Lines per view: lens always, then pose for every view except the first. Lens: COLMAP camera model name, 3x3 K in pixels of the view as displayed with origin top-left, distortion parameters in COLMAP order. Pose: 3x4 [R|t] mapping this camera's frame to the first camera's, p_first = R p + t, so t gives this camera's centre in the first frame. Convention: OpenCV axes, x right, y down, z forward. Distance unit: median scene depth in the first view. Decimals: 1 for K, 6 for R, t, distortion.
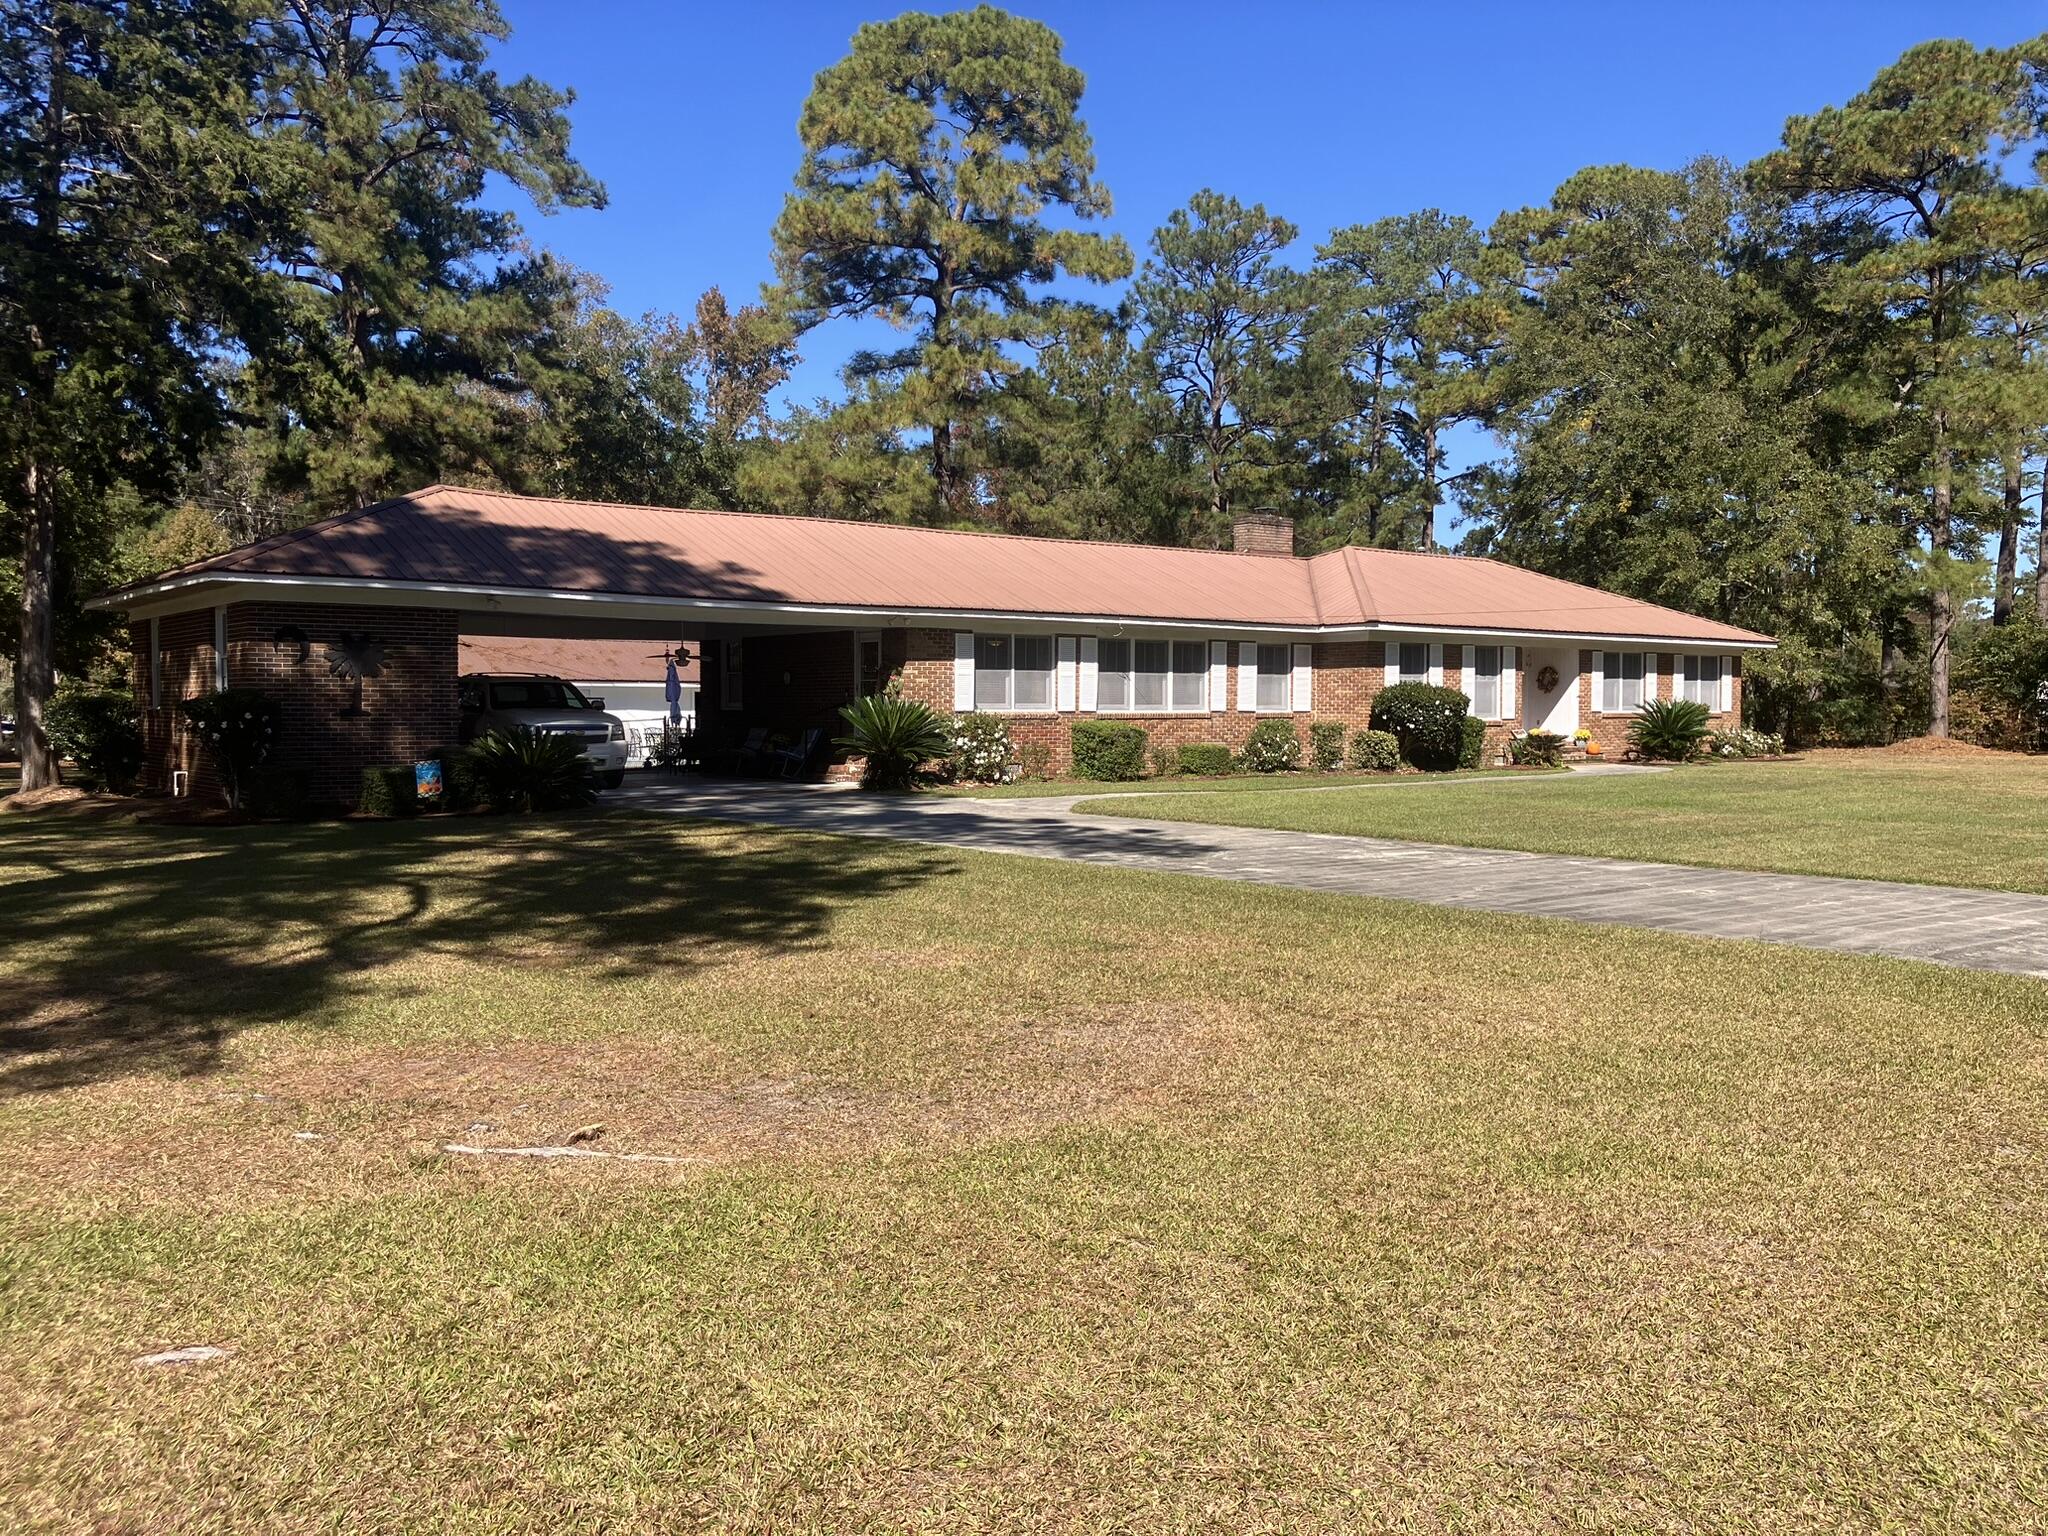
lens RADIAL K [[1705.9, 0, 1024.0], [0, 1705.9, 768.0], [0, 0, 1]] dist [0.051074, -0.000820]
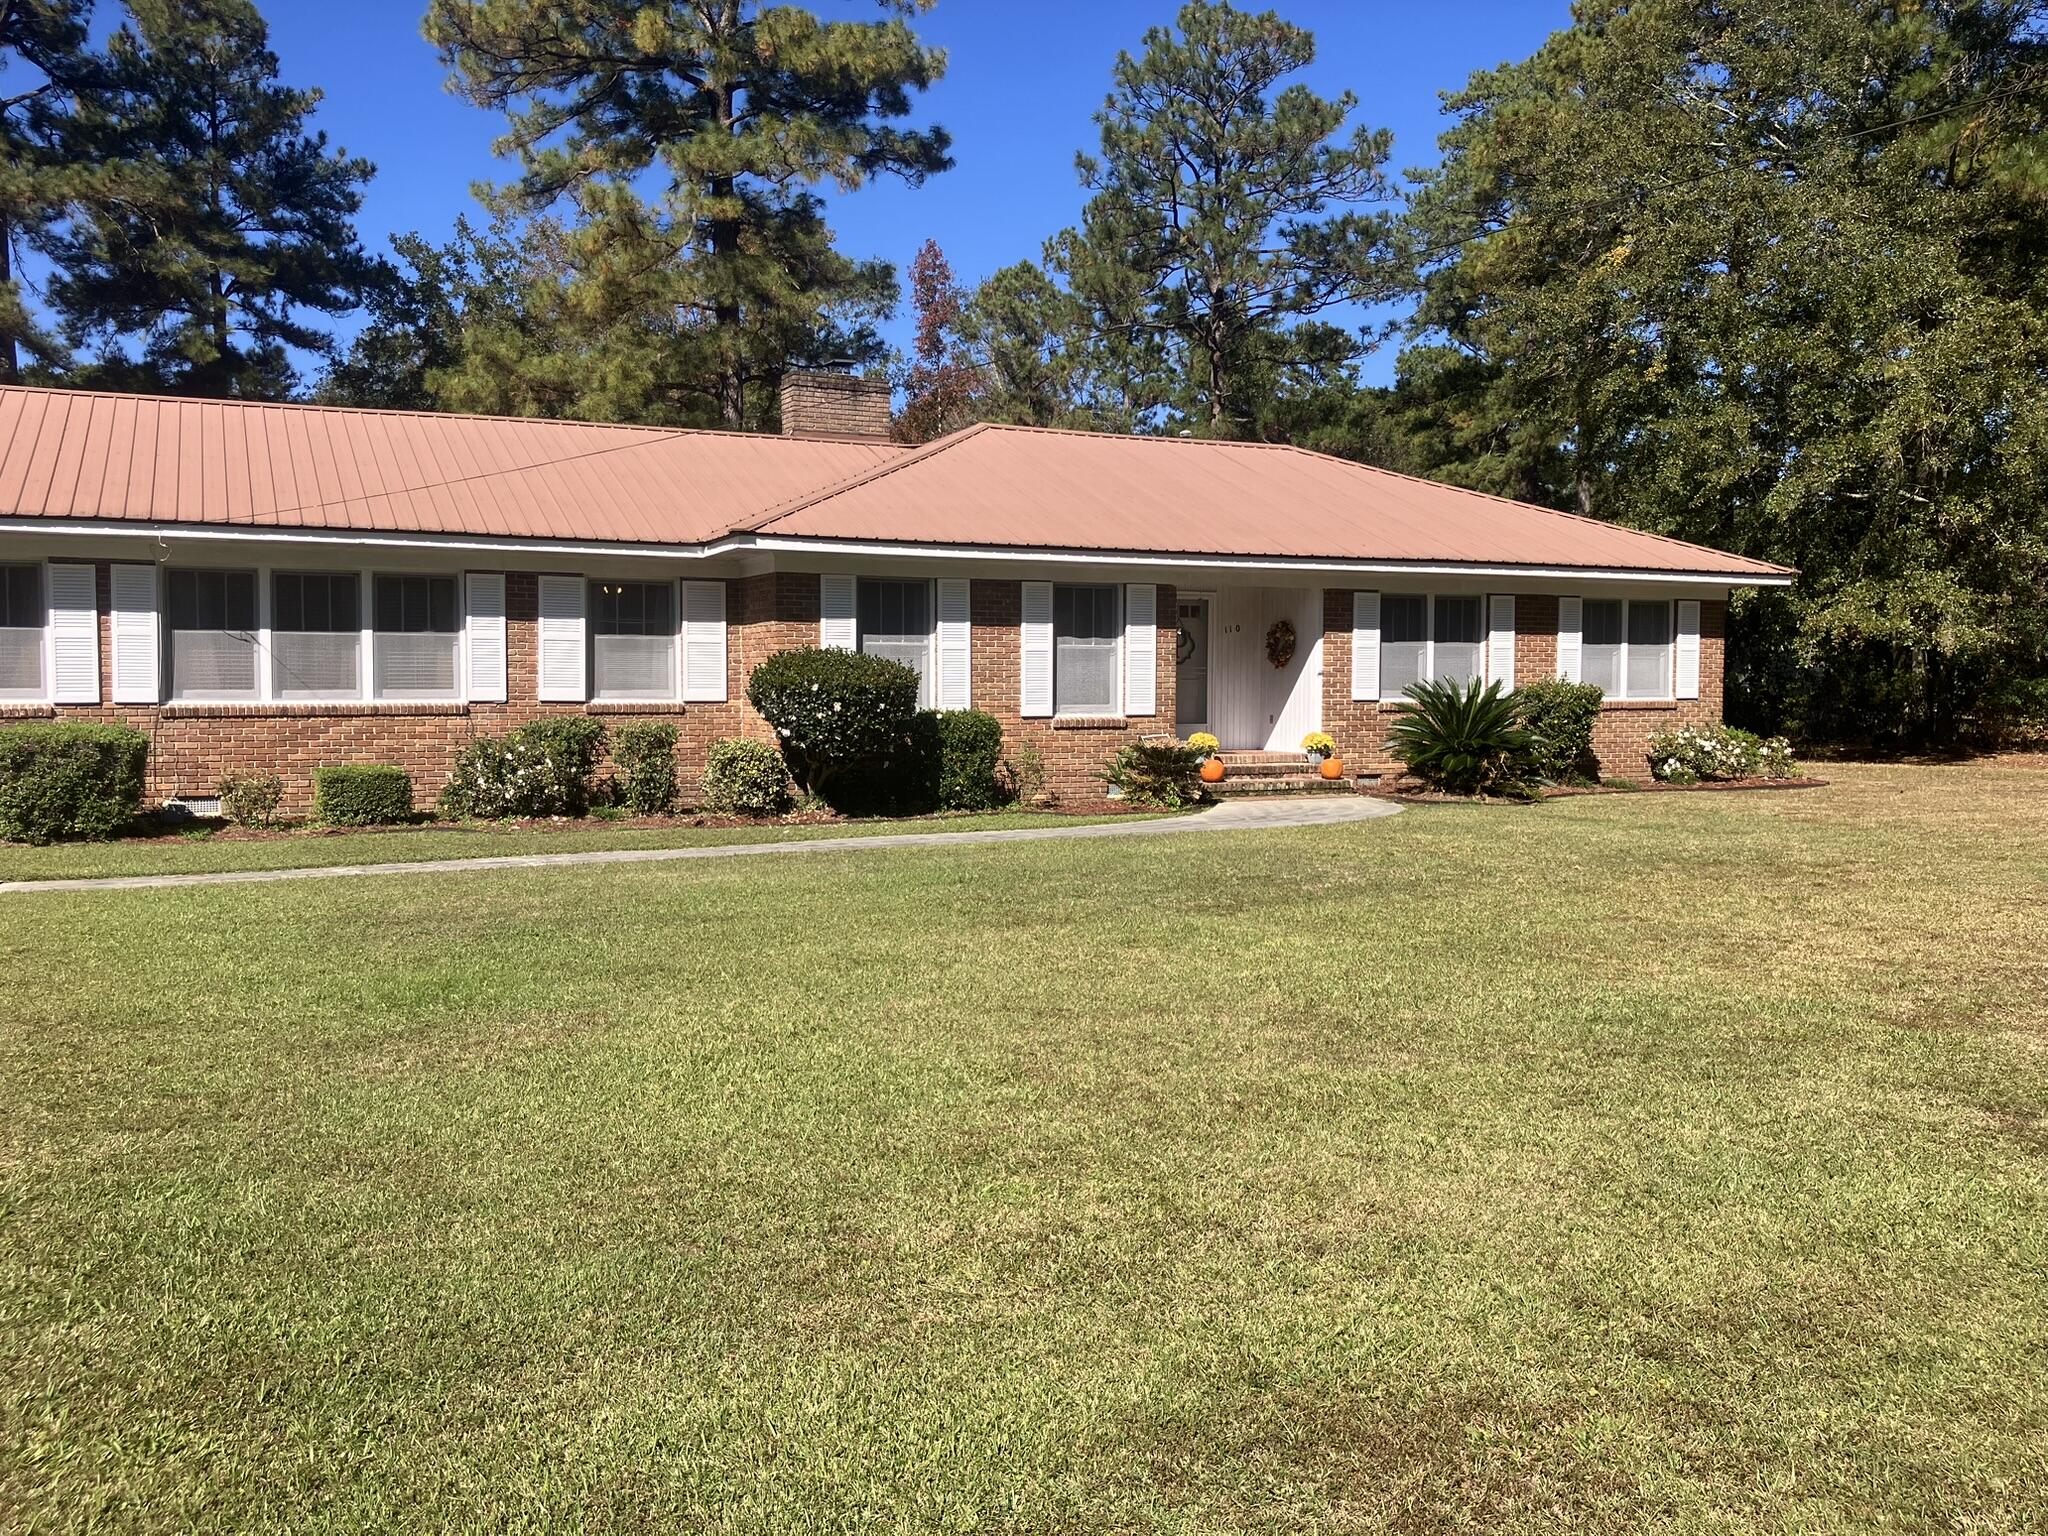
lens RADIAL K [[1705.9, 0, 1024.0], [0, 1705.9, 768.0], [0, 0, 1]] dist [0.051074, -0.000820]
pose [[0.974812, 0.011264, -0.222744, 0.355238], [-0.007555, 0.999818, 0.017495, -0.020134], [0.222901, -0.015371, 0.974720, 0.438357]]
